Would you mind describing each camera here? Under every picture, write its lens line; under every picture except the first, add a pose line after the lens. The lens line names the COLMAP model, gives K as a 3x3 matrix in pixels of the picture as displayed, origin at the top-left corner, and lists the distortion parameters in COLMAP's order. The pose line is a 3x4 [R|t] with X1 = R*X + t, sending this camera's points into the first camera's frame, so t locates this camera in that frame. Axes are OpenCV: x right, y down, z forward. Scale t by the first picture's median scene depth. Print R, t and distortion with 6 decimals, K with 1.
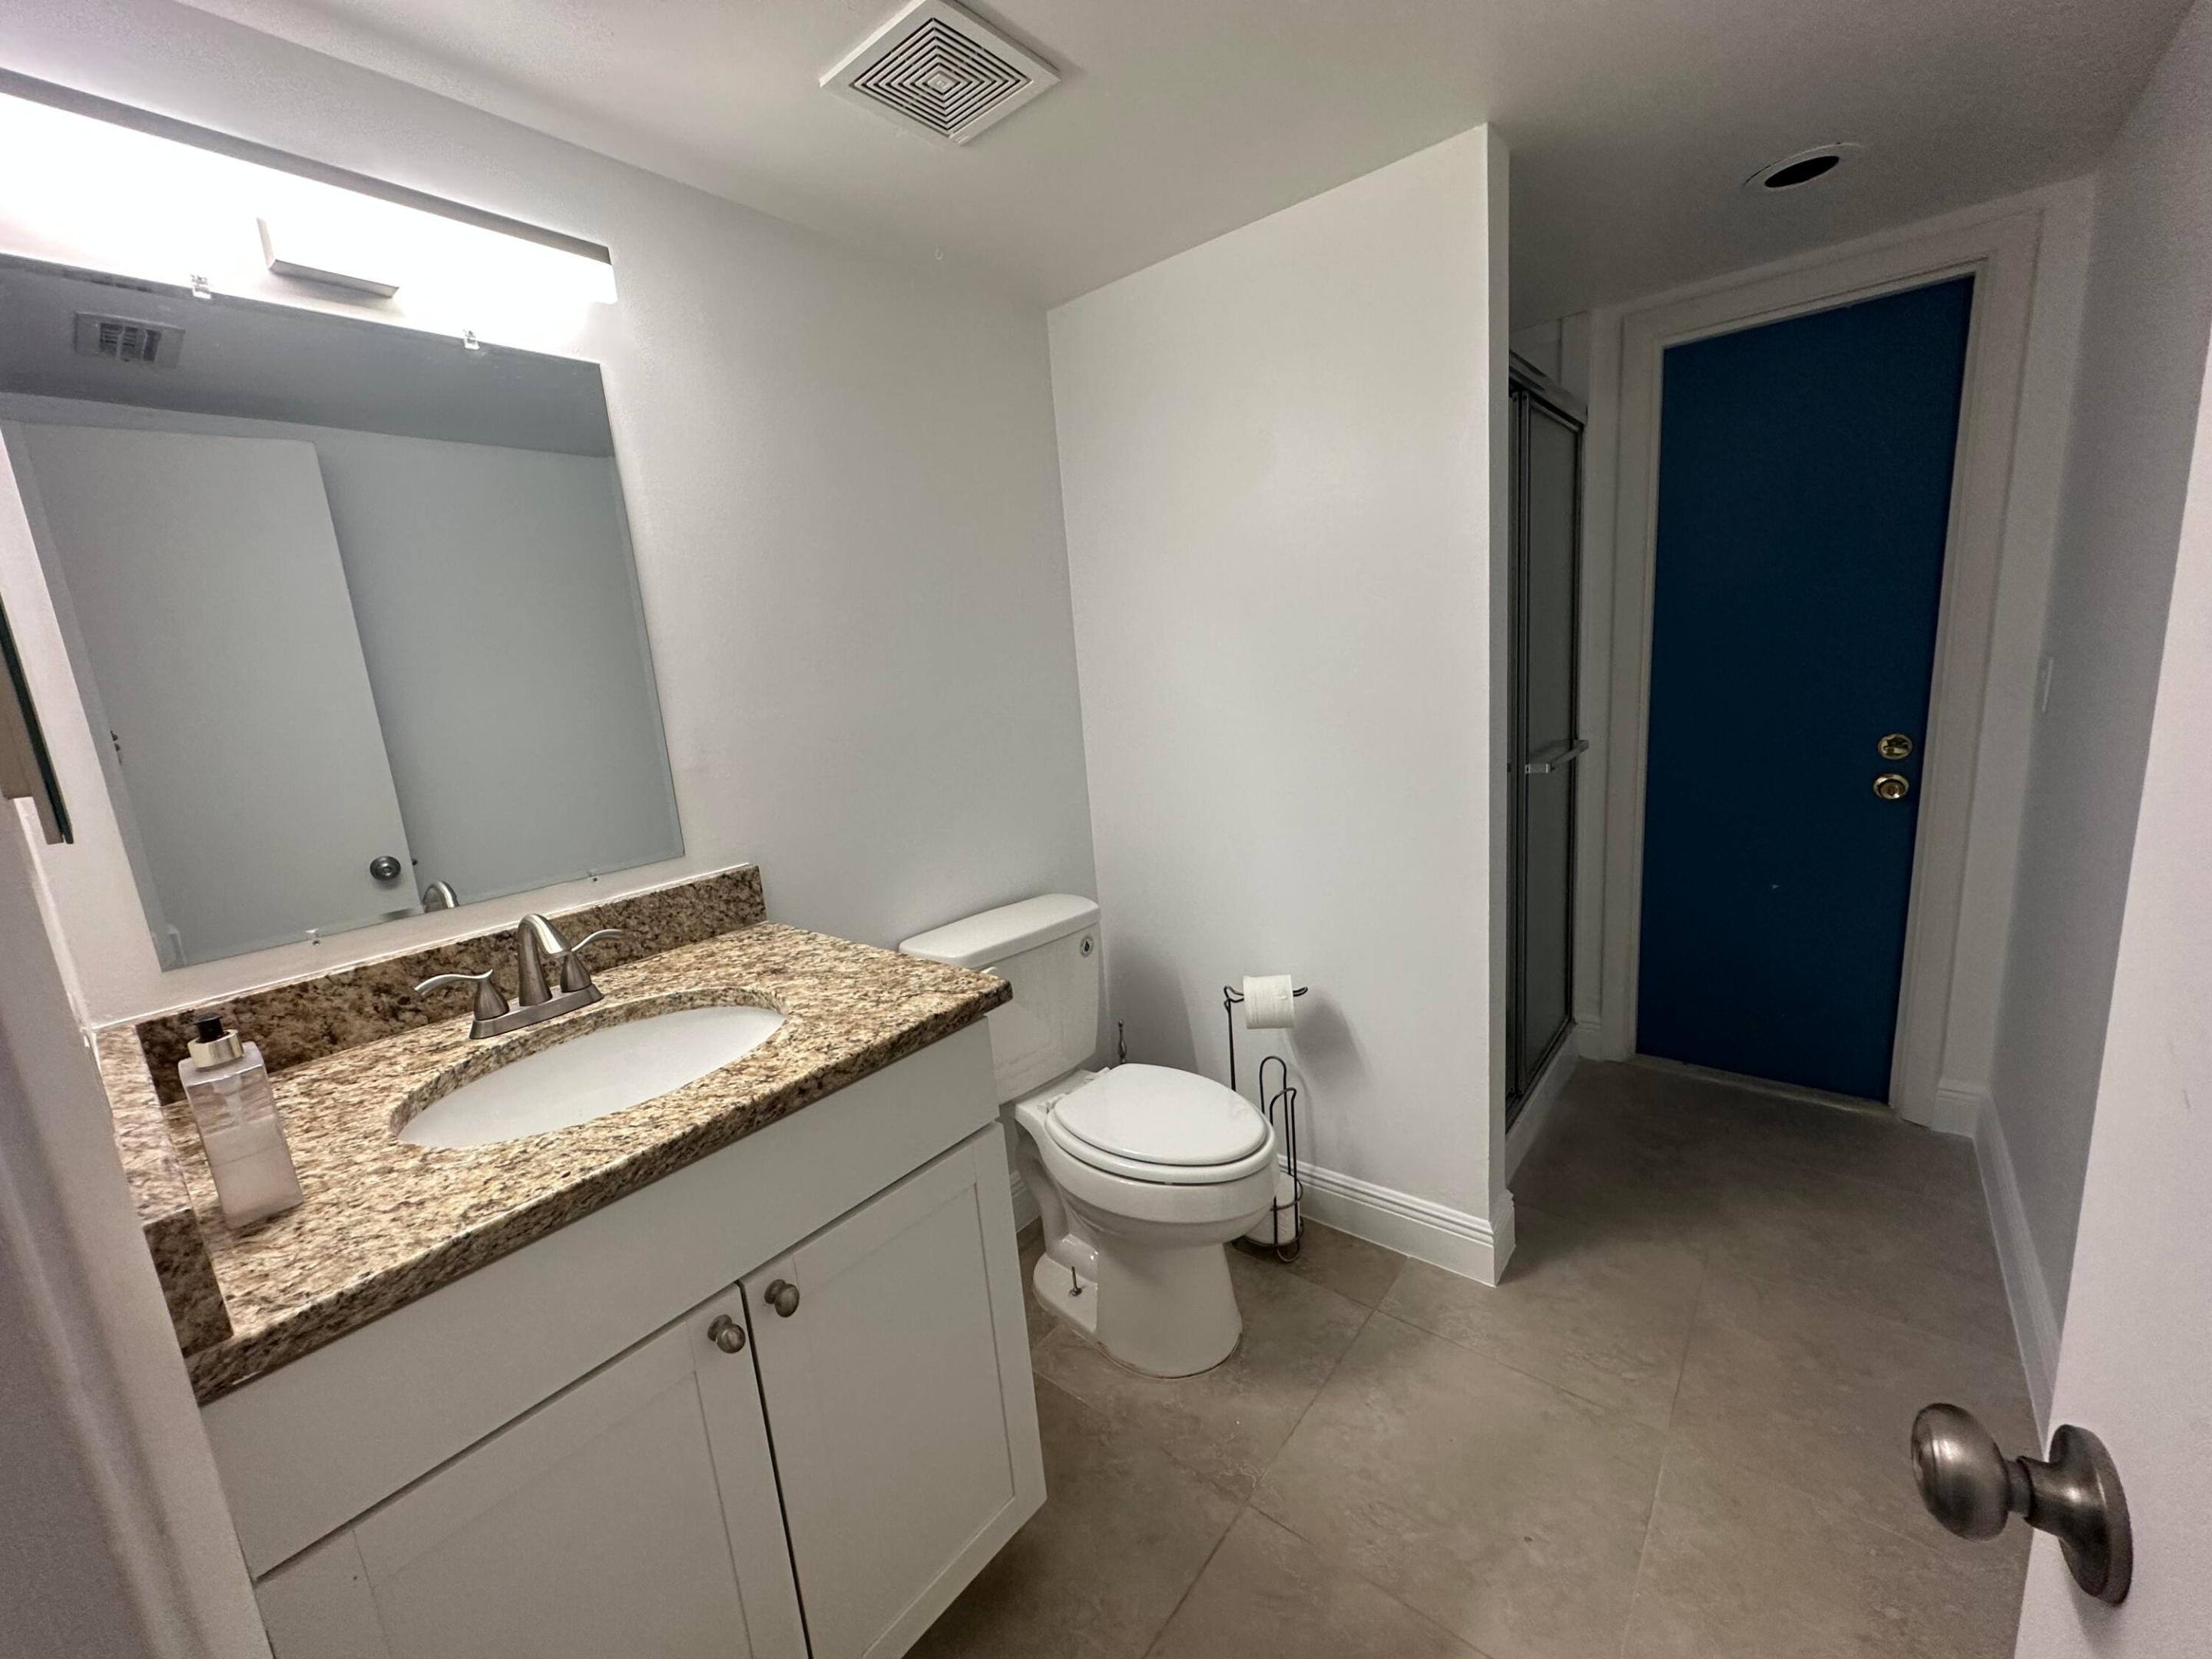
lens RADIAL K [[881.1, 0, 1105.2], [0, 881.1, 827.6], [0, 0, 1]] dist [-0.002141, 0.001316]
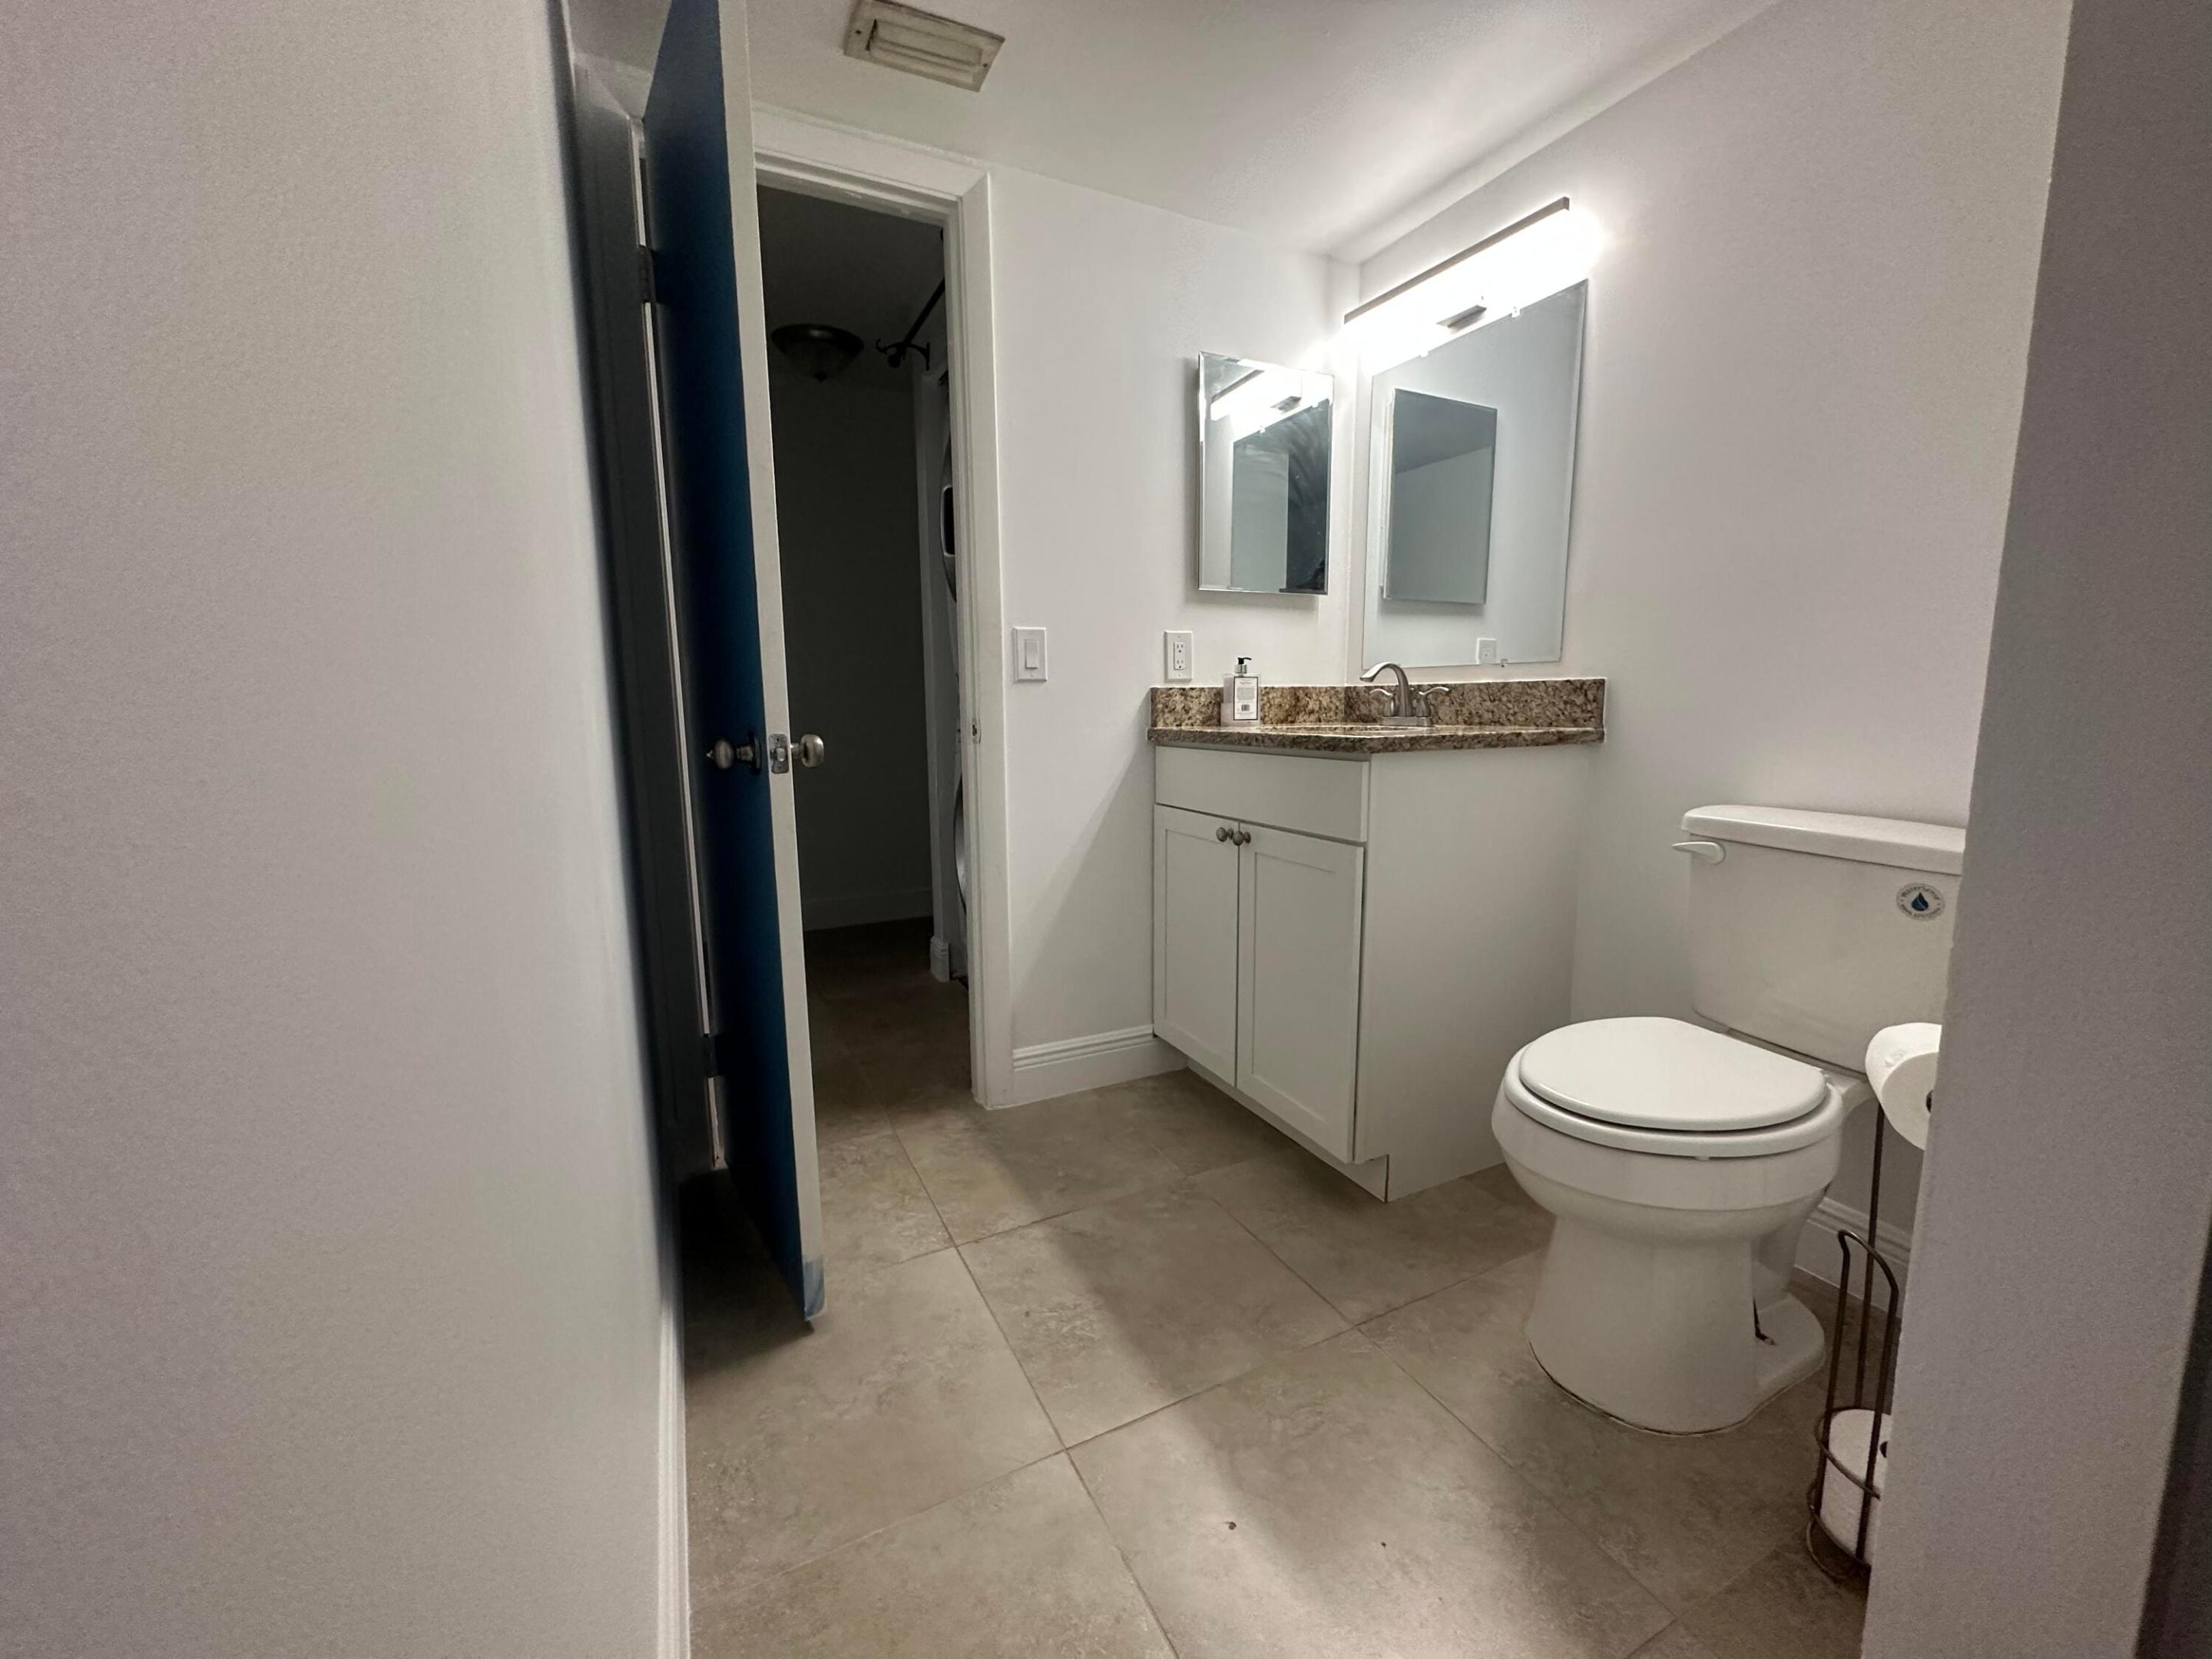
lens RADIAL K [[881.1, 0, 1102.8], [0, 881.1, 827.1], [0, 0, 1]] dist [-0.002141, 0.001316]
pose [[-0.415462, 0.213762, -0.884136, 0.978807], [-0.133798, 0.947060, 0.291849, -0.024312], [0.899716, 0.239548, -0.364867, 0.910325]]
